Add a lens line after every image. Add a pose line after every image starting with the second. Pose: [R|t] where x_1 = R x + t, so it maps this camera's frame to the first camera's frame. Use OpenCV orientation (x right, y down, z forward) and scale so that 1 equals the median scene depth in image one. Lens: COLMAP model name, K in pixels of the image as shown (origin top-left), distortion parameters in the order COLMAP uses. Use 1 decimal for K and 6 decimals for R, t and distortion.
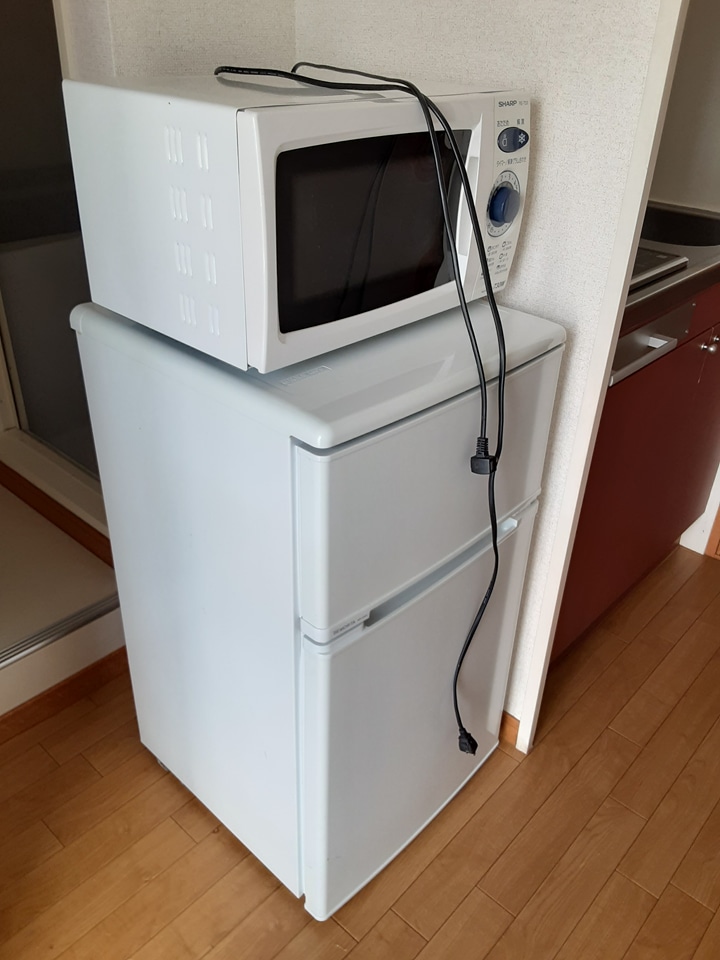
lens RADIAL K [[782.6, 0, 360.0], [0, 782.6, 480.0], [0, 0, 1]] dist [0.010642, 0.011378]
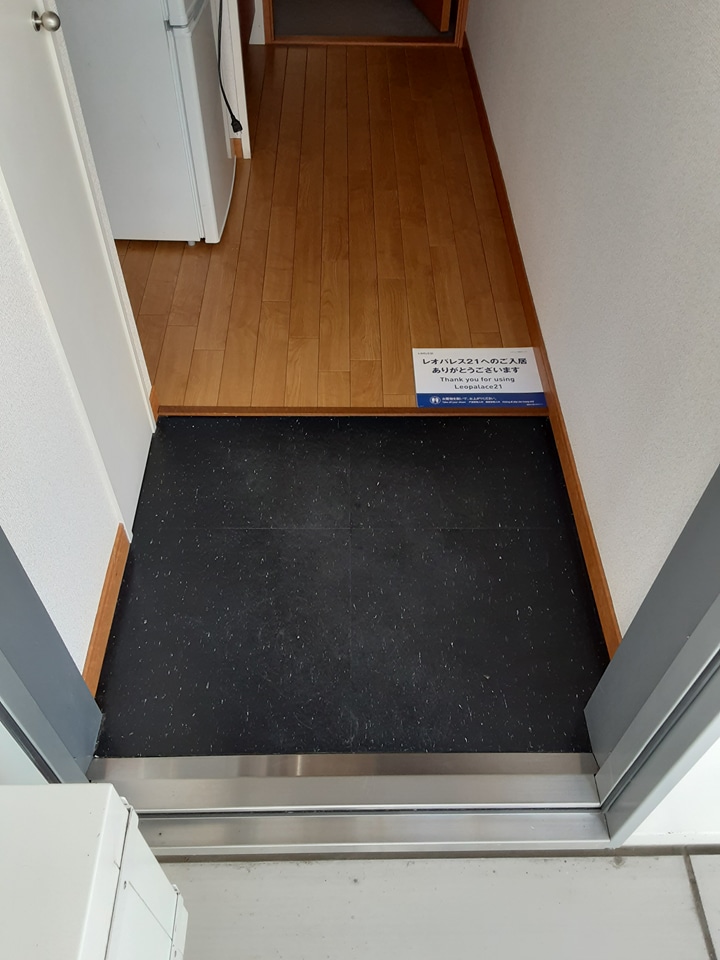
lens RADIAL K [[782.6, 0, 360.0], [0, 782.6, 480.0], [0, 0, 1]] dist [0.010642, 0.011378]
pose [[0.721488, -0.587483, 0.366496, -0.253911], [0.451703, 0.800488, 0.393933, 0.136984], [-0.524804, -0.118671, 0.842910, -0.245492]]
